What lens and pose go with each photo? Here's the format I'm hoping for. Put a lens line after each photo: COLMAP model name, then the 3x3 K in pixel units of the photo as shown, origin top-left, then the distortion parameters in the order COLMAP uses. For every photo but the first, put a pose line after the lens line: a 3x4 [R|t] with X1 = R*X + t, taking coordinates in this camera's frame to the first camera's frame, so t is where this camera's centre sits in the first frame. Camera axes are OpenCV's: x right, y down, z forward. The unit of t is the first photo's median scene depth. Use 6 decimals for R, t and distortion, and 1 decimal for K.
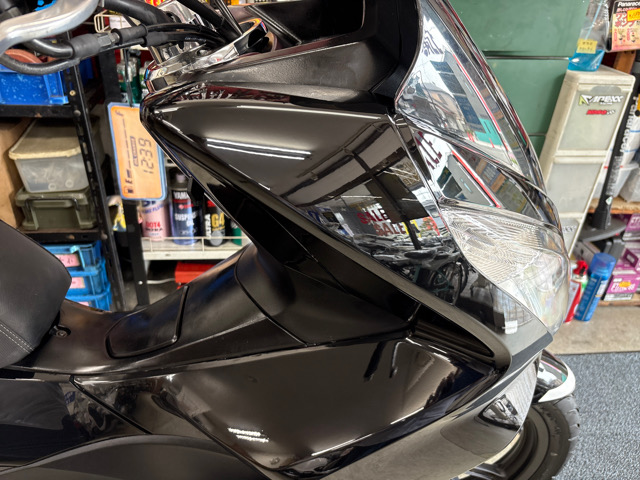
lens RADIAL K [[489.1, 0, 328.1], [0, 489.1, 244.5], [0, 0, 1]] dist [0.034819, -0.044734]
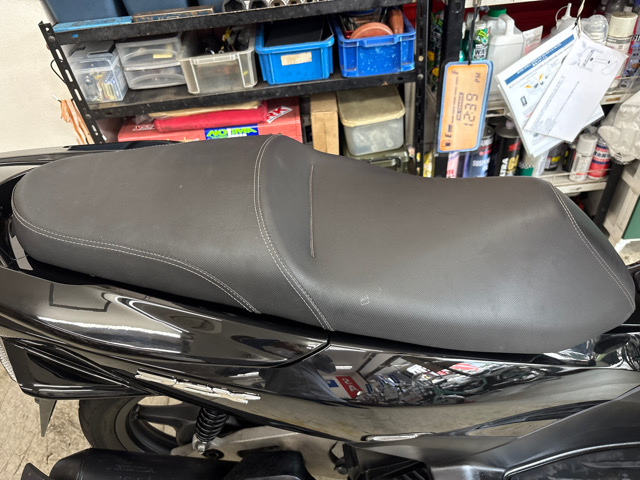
lens RADIAL K [[489.1, 0, 314.4], [0, 489.1, 236.3], [0, 0, 1]] dist [0.034819, -0.044734]
pose [[0.986535, -0.069536, -0.148034, -0.553767], [0.091235, 0.985180, 0.145246, -0.095262], [0.135740, -0.156796, 0.978258, -0.109864]]
